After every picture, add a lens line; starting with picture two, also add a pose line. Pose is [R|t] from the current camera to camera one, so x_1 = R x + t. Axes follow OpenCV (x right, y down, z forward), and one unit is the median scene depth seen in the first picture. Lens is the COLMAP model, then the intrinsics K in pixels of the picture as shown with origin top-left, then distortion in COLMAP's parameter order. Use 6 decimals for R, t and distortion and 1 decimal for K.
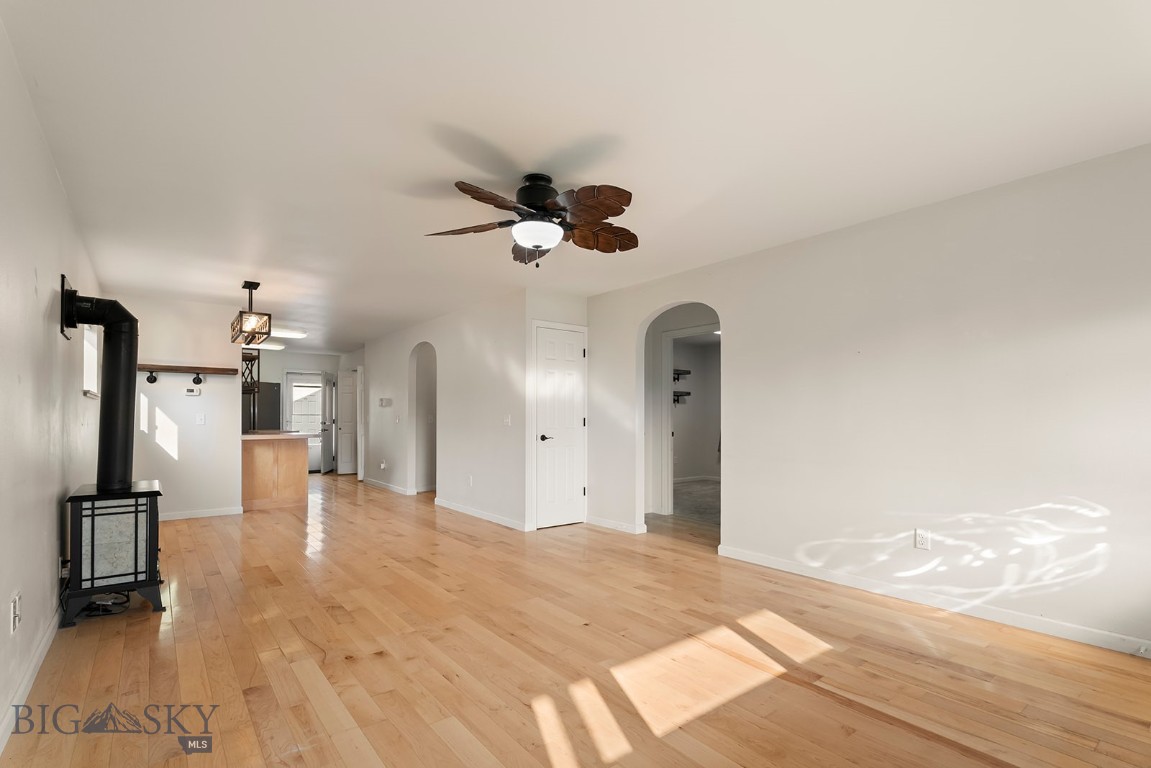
lens RADIAL K [[539.9, 0, 554.2], [0, 539.9, 409.8], [0, 0, 1]] dist [-0.000885, -0.000203]
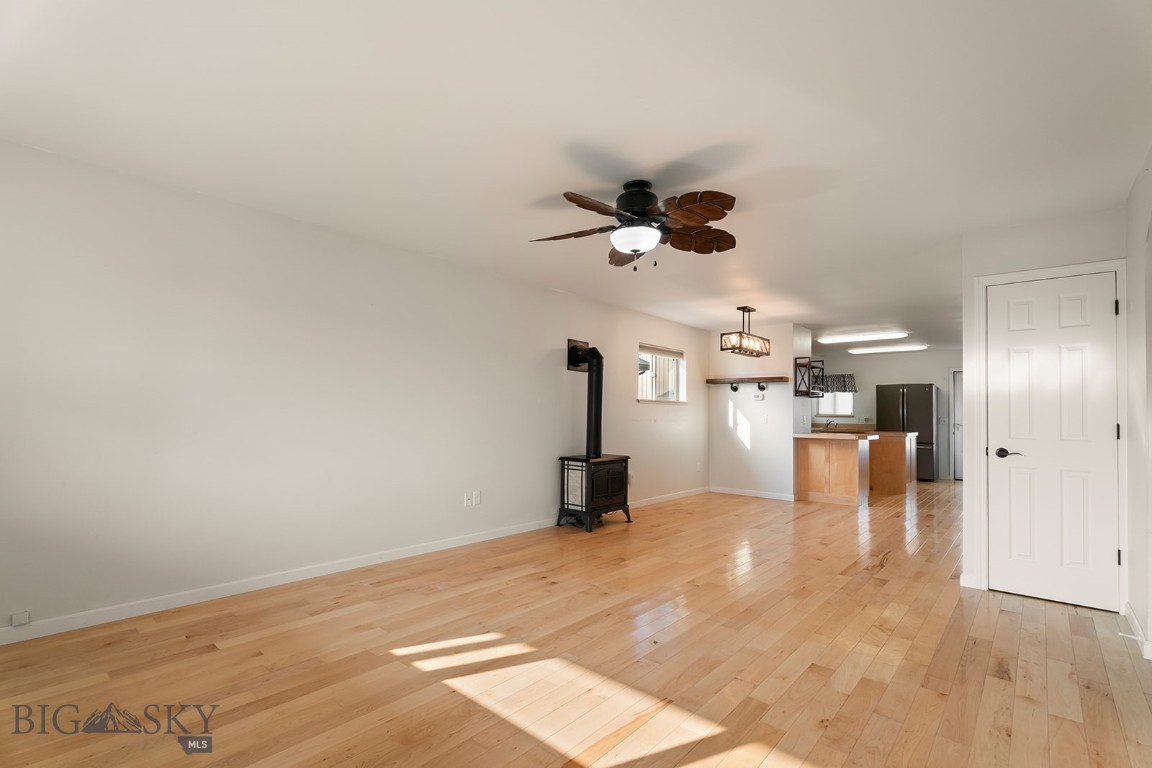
lens RADIAL K [[523.5, 0, 578.8], [0, 523.5, 402.2], [0, 0, 1]] dist [-0.001937, 0.000004]
pose [[0.214428, -0.019003, -0.976555, 0.855920], [-0.001043, 0.999806, -0.019684, 0.005931], [0.976739, 0.005239, 0.214366, 0.637749]]
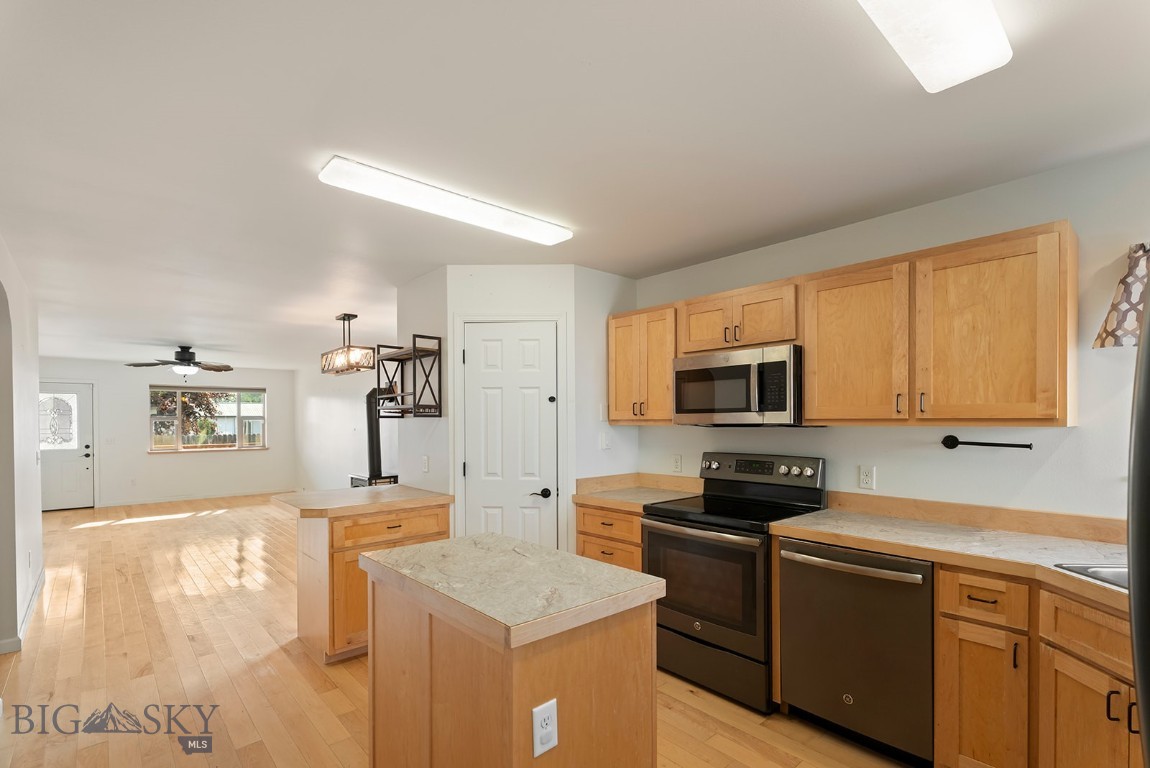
lens RADIAL K [[533.8, 0, 577.2], [0, 533.8, 424.4], [0, 0, 1]] dist [-0.003213, -0.000480]
pose [[-0.995635, 0.008244, -0.092967, -1.528566], [0.008582, 0.999958, -0.003234, -0.040499], [0.092936, -0.004018, -0.995664, 3.433527]]
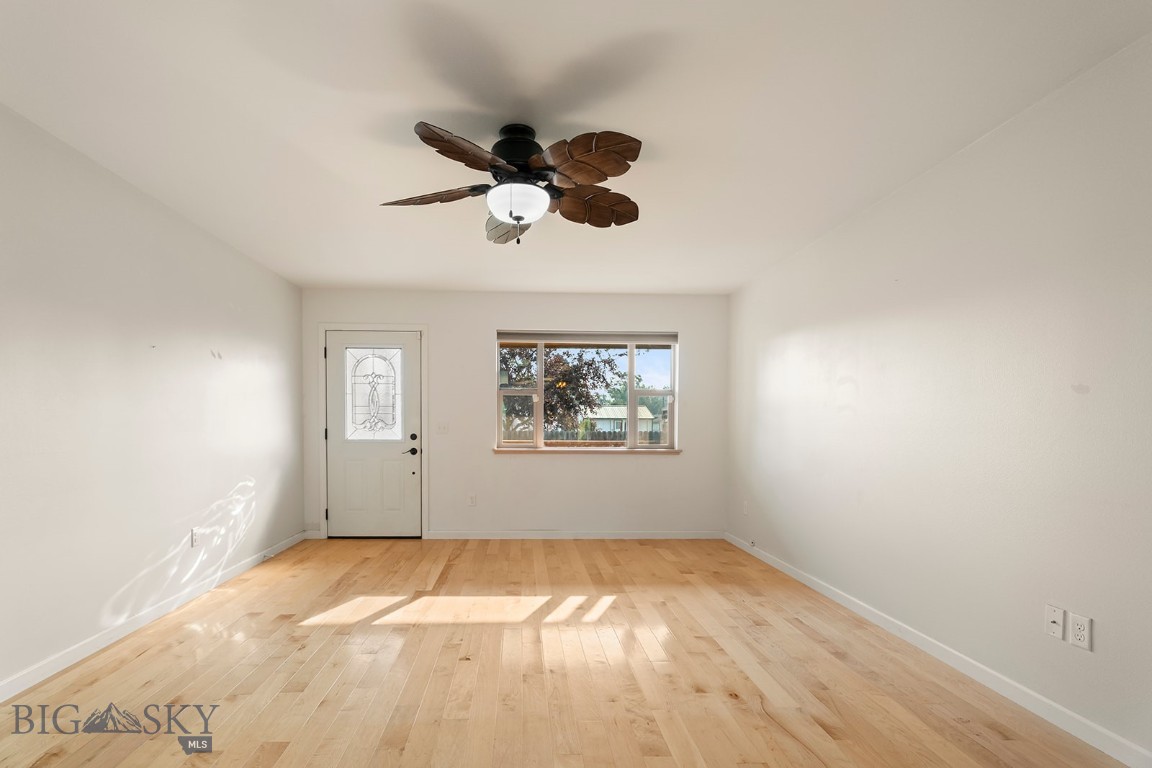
lens RADIAL K [[532.5, 0, 548.6], [0, 532.5, 438.8], [0, 0, 1]] dist [-0.000813, -0.000034]
pose [[-0.831111, -0.019583, 0.555762, -0.494279], [-0.013911, 0.999799, 0.014426, 0.022313], [-0.555933, 0.004258, -0.831216, 1.546993]]
